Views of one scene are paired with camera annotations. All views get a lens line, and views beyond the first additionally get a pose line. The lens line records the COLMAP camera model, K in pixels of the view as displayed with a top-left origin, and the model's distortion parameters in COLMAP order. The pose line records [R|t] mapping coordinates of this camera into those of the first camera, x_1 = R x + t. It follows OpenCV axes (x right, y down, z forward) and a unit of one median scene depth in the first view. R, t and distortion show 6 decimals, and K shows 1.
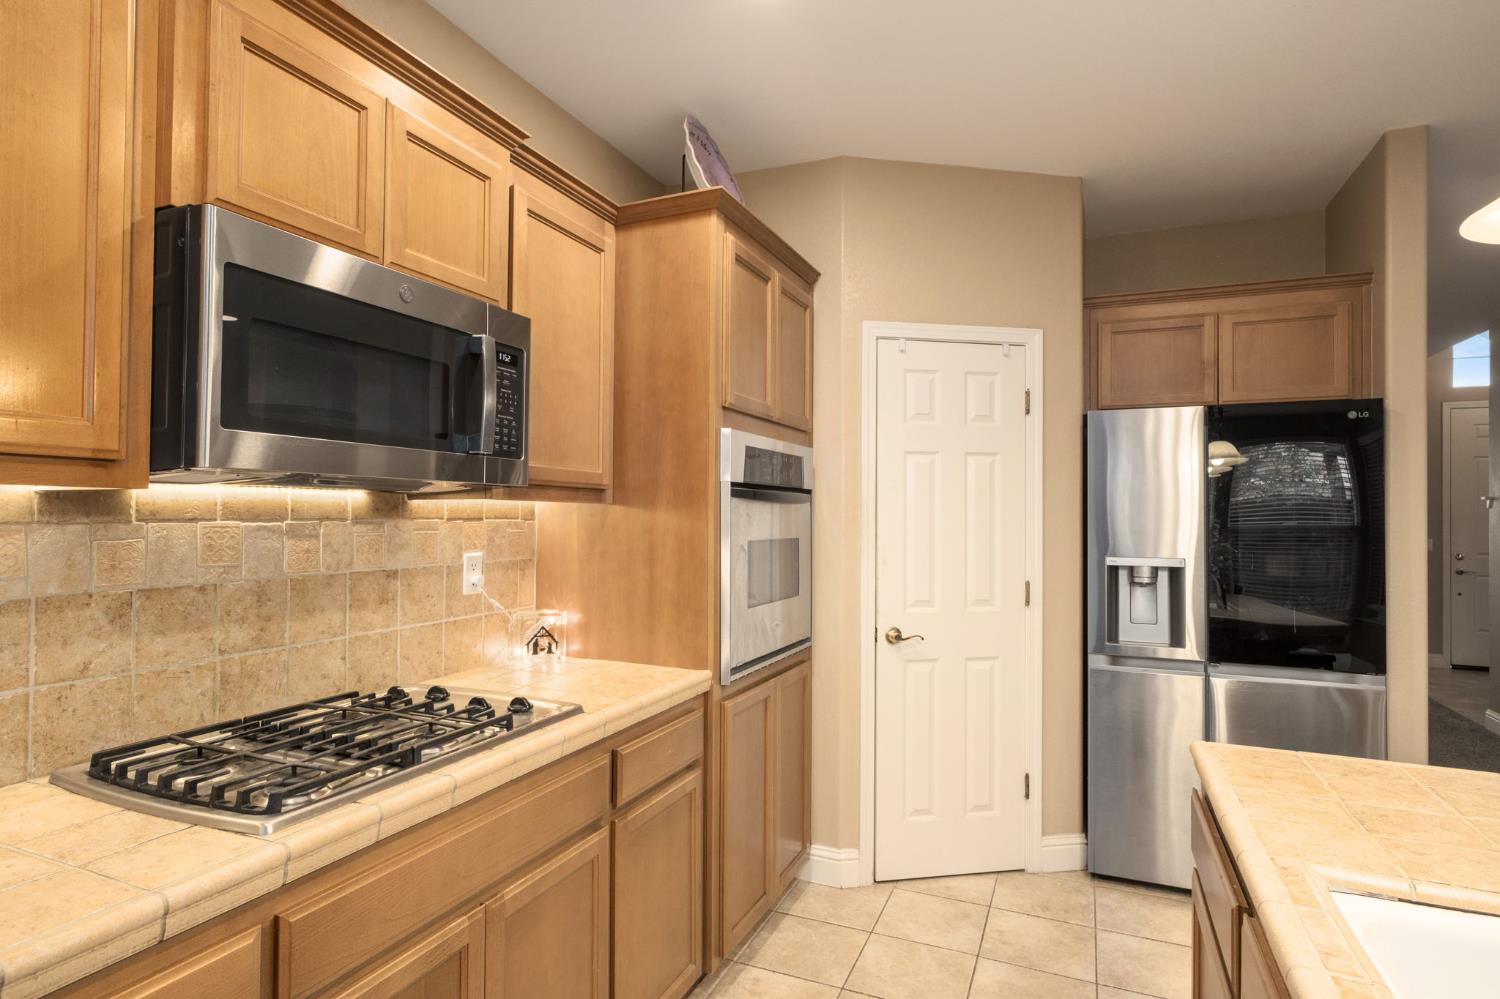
lens RADIAL K [[778.3, 0, 766.3], [0, 778.3, 500.8], [0, 0, 1]] dist [-0.003193, -0.000163]
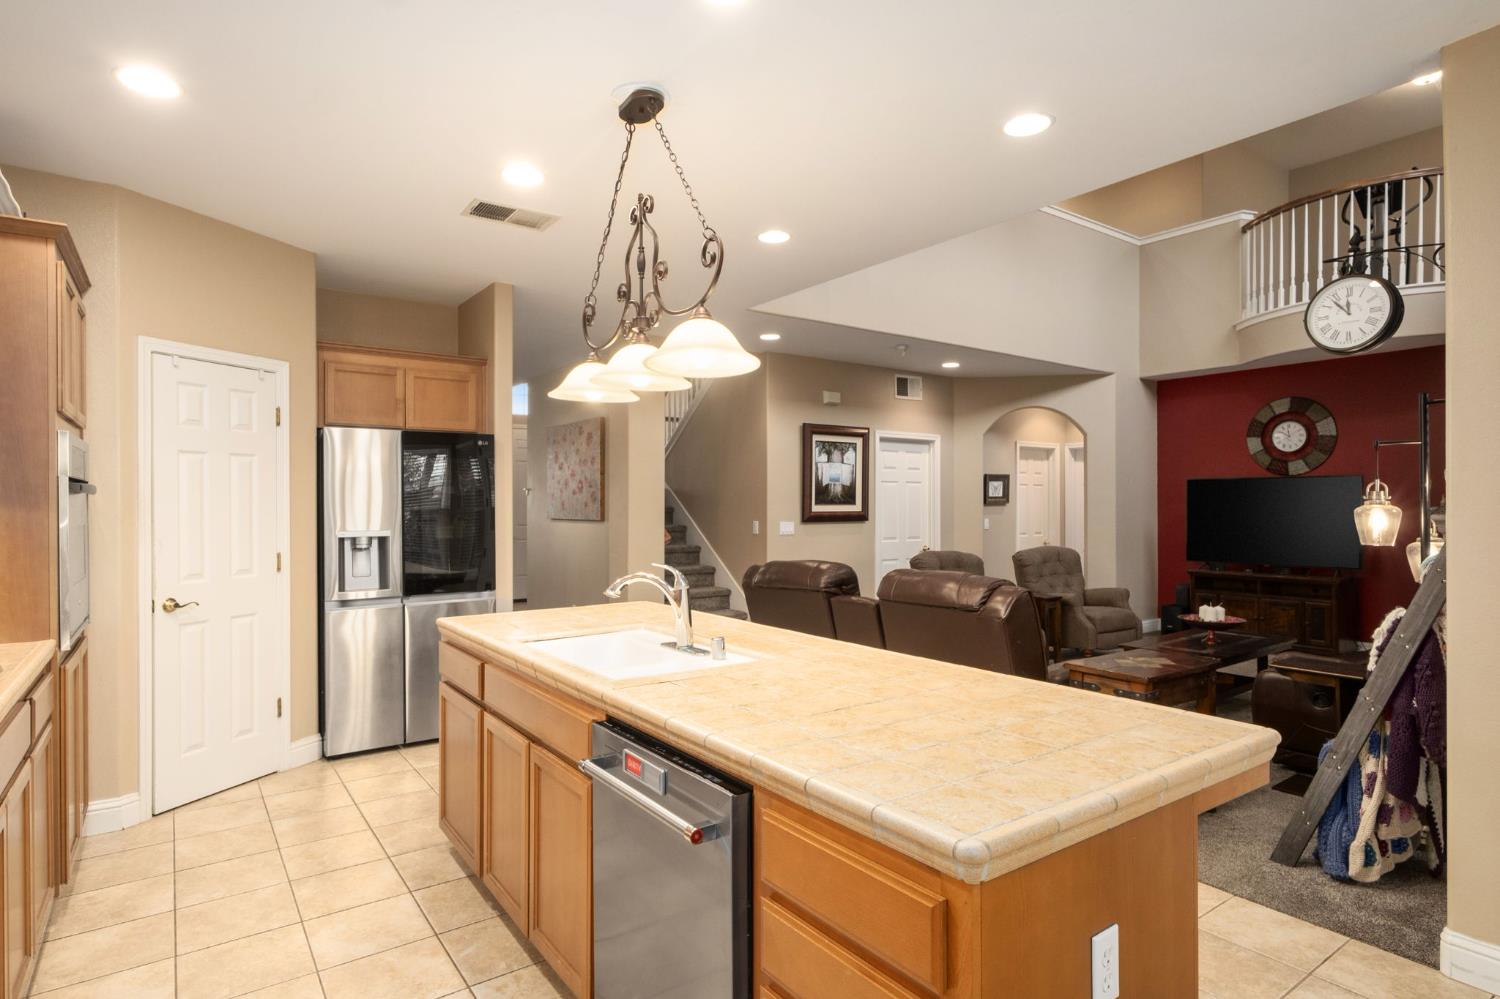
lens RADIAL K [[778.3, 0, 690.4], [0, 778.3, 513.1], [0, 0, 1]] dist [-0.003193, -0.000163]
pose [[0.566333, -0.021227, 0.823903, -0.431745], [-0.006455, 0.999523, 0.030188, -0.009978], [-0.824151, -0.022415, 0.565926, -0.389624]]
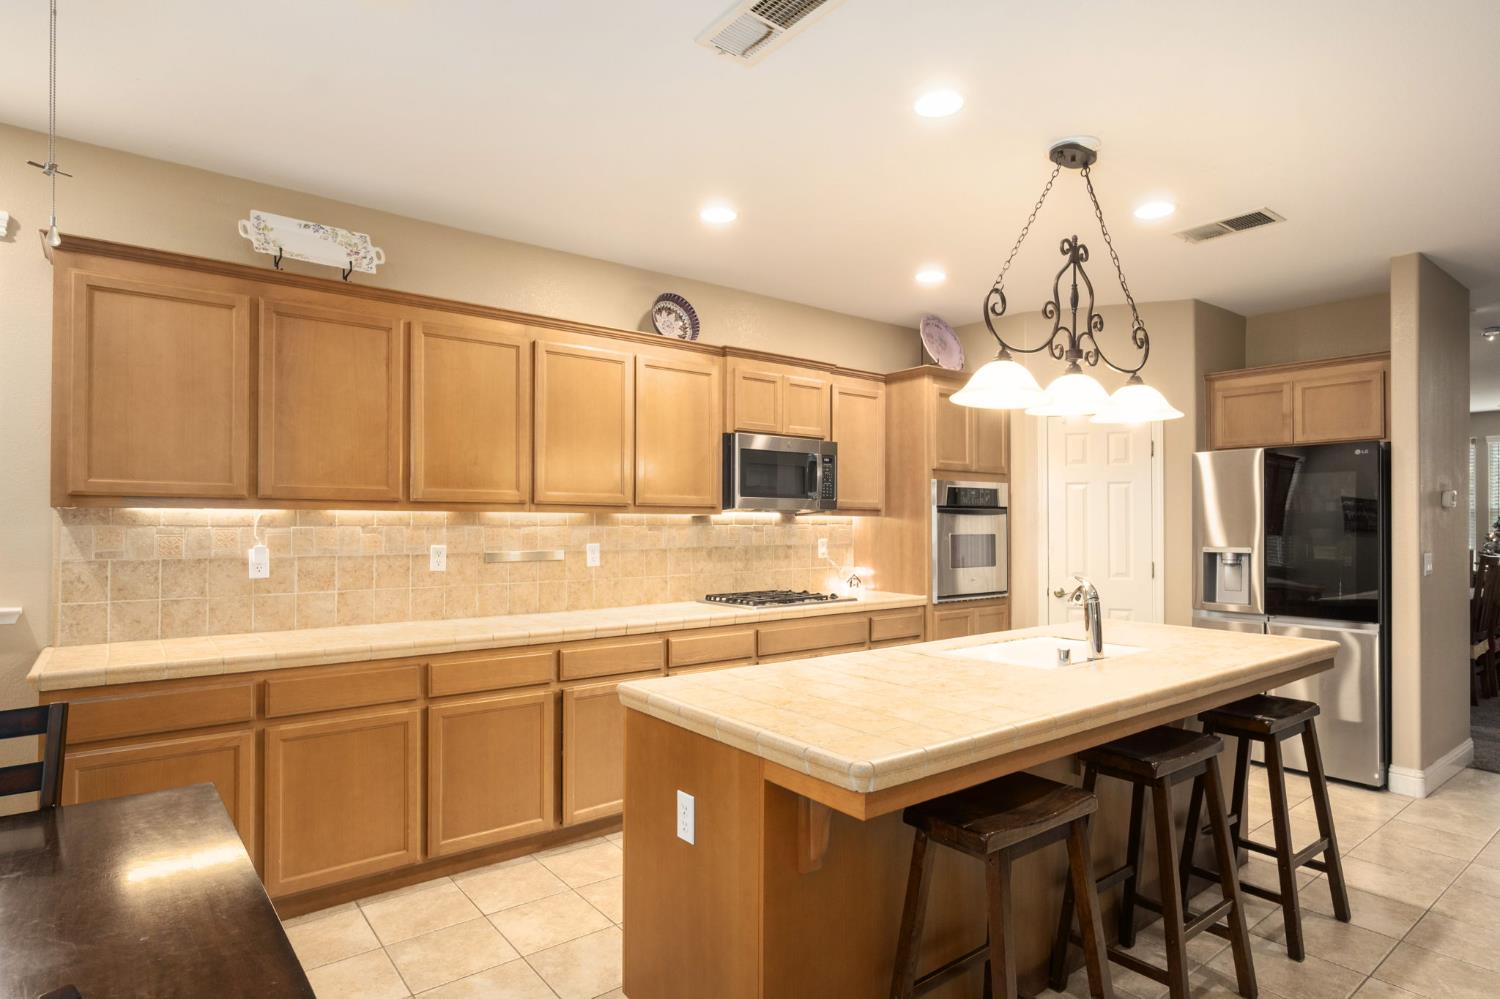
lens RADIAL K [[774.7, 0, 768.1], [0, 774.7, 519.7], [0, 0, 1]] dist [0.027623, -0.000090]
pose [[0.877315, -0.009707, -0.479816, 0.500654], [0.015009, 0.999861, 0.007216, -0.007359], [0.479680, -0.013532, 0.877339, -0.929234]]
